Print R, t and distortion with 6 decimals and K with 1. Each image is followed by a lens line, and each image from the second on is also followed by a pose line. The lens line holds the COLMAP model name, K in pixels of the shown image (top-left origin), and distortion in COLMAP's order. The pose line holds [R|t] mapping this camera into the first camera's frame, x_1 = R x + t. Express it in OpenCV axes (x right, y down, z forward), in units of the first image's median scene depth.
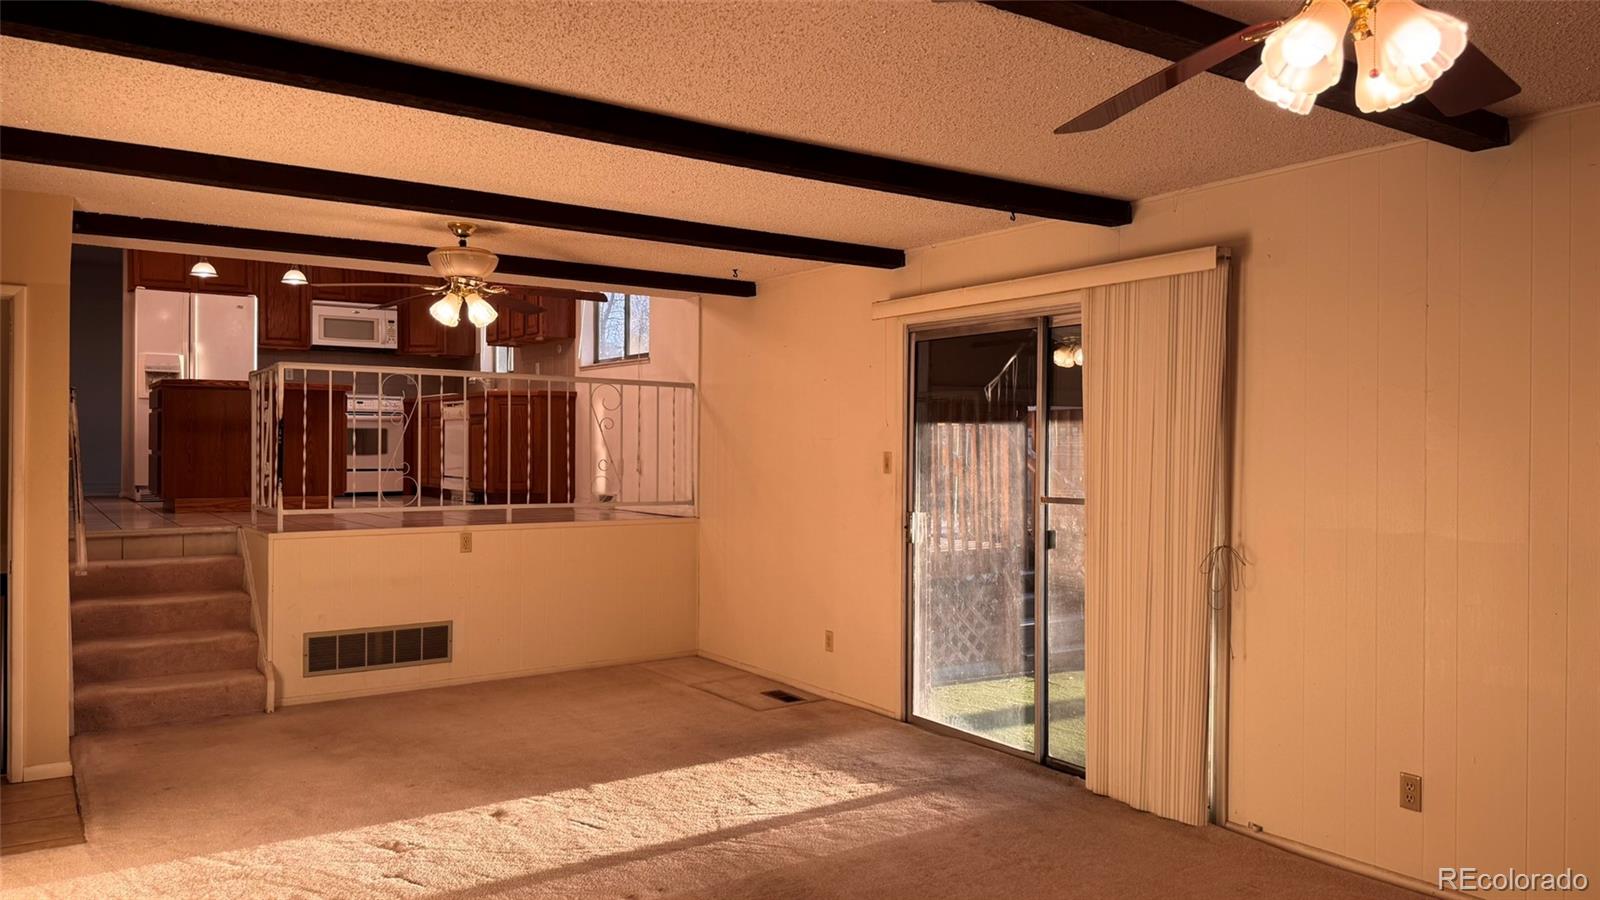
lens RADIAL K [[1112.1, 0, 802.1], [0, 1112.1, 454.1], [0, 0, 1]] dist [0.104248, -0.134717]
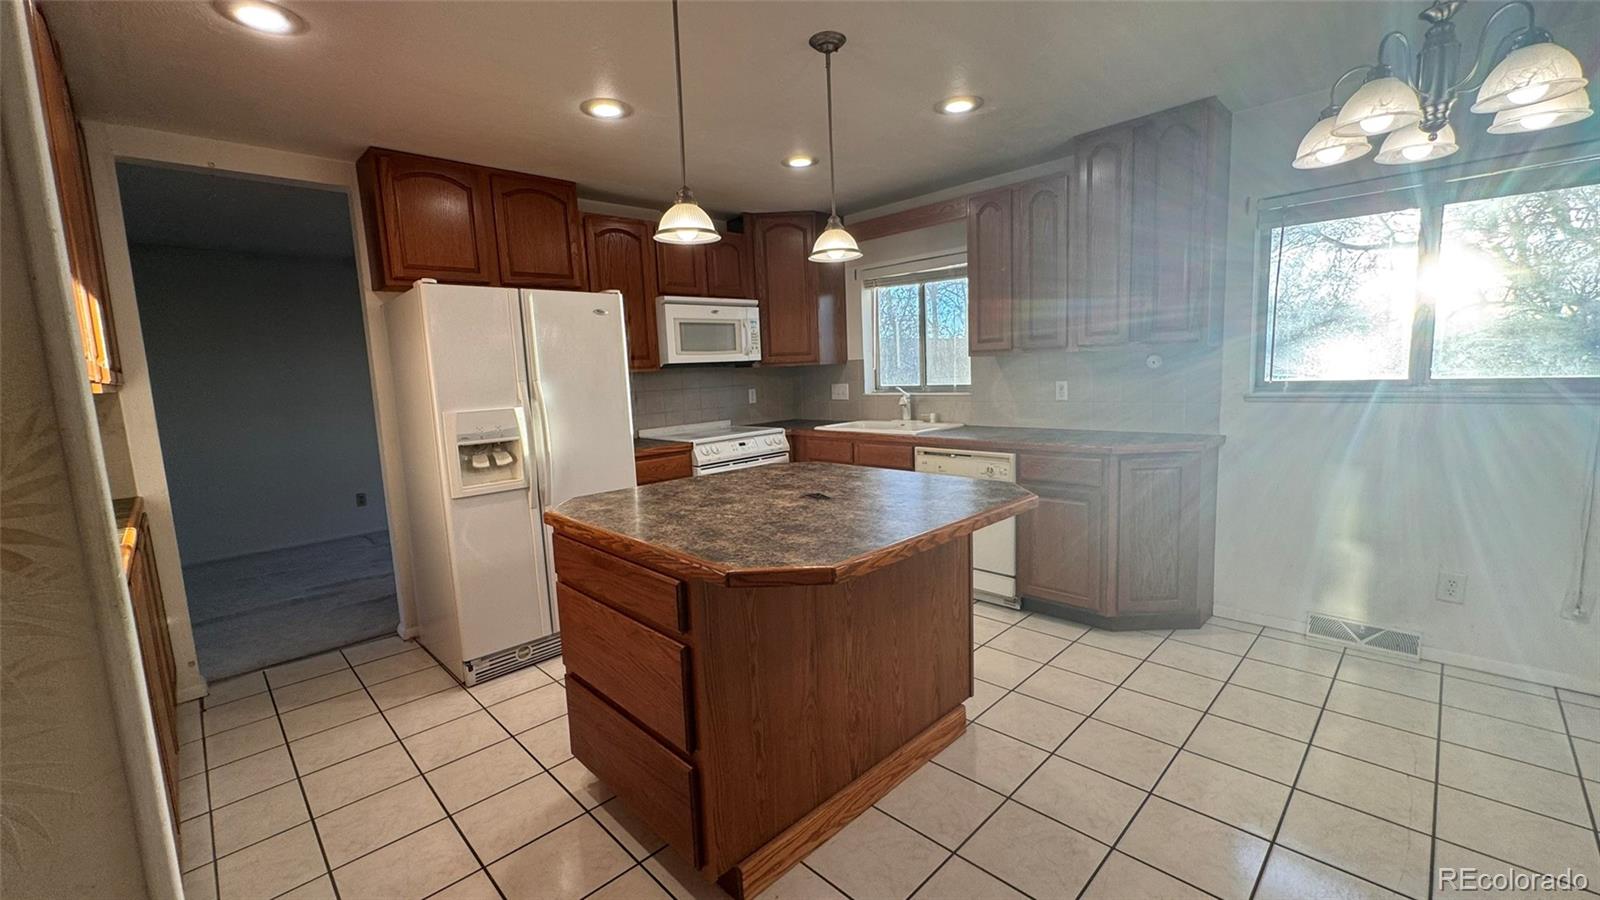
lens RADIAL K [[638.6, 0, 800.9], [0, 638.6, 454.4], [0, 0, 1]] dist [0.001905, 0.000151]
pose [[0.984169, -0.067715, 0.163784, -0.452247], [0.047576, 0.991154, 0.123897, -0.093269], [-0.170725, -0.114143, 0.978685, 0.656755]]
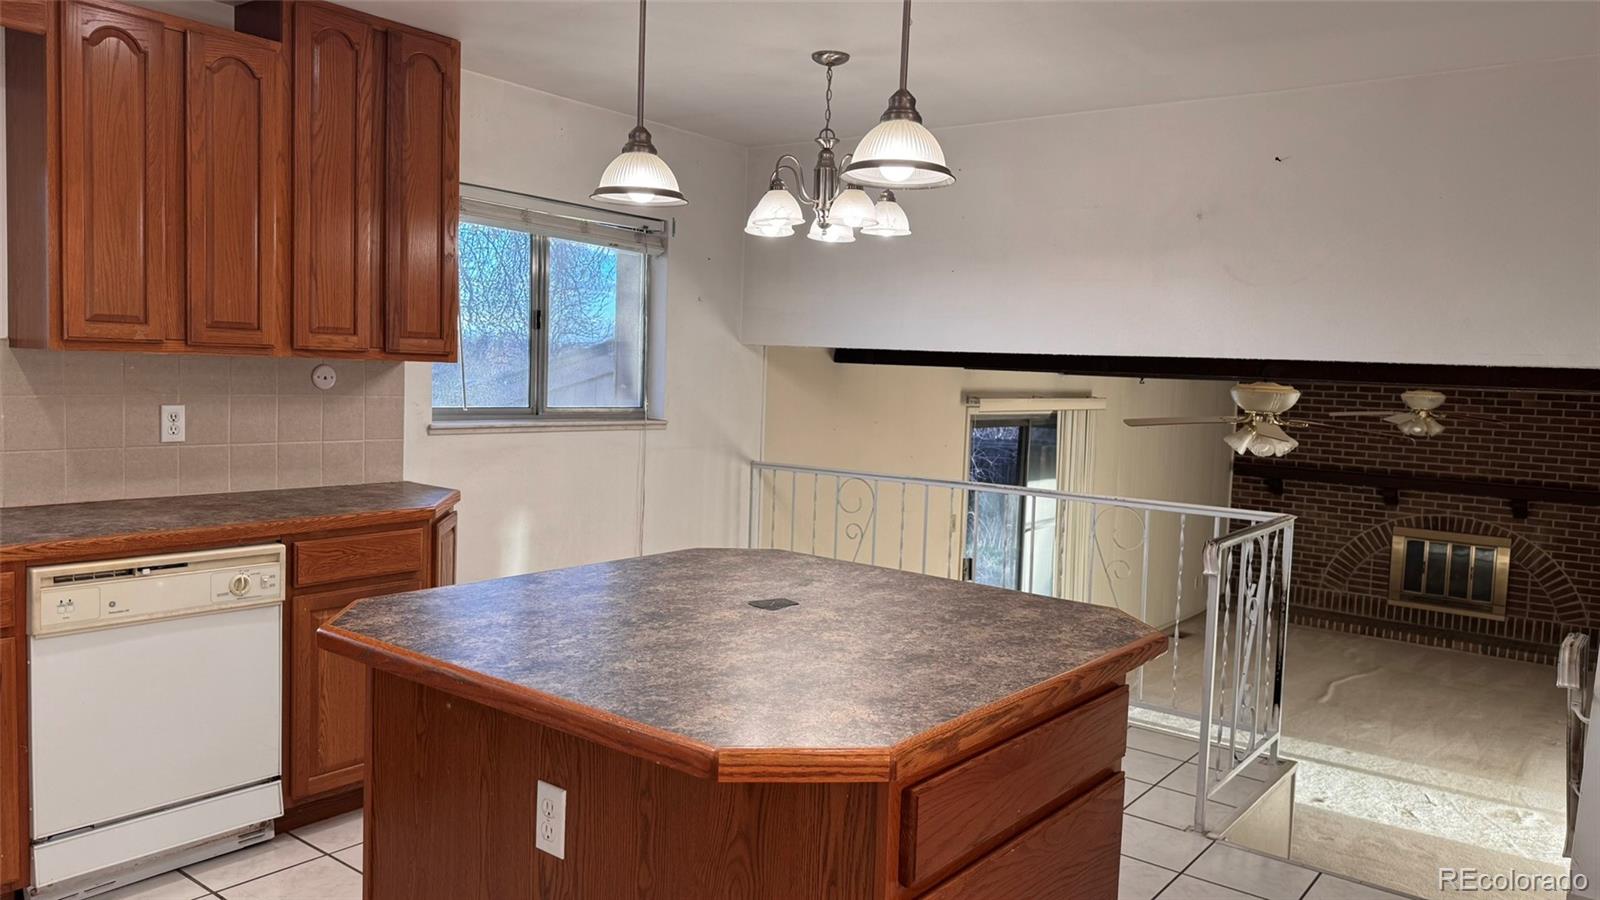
lens RADIAL K [[1112.1, 0, 802.1], [0, 1112.1, 454.1], [0, 0, 1]] dist [0.104248, -0.134717]
pose [[-0.298301, -0.095144, 0.949718, -0.627107], [-0.033939, 0.995447, 0.089065, -0.104799], [-0.953868, -0.005664, -0.300172, 0.917589]]
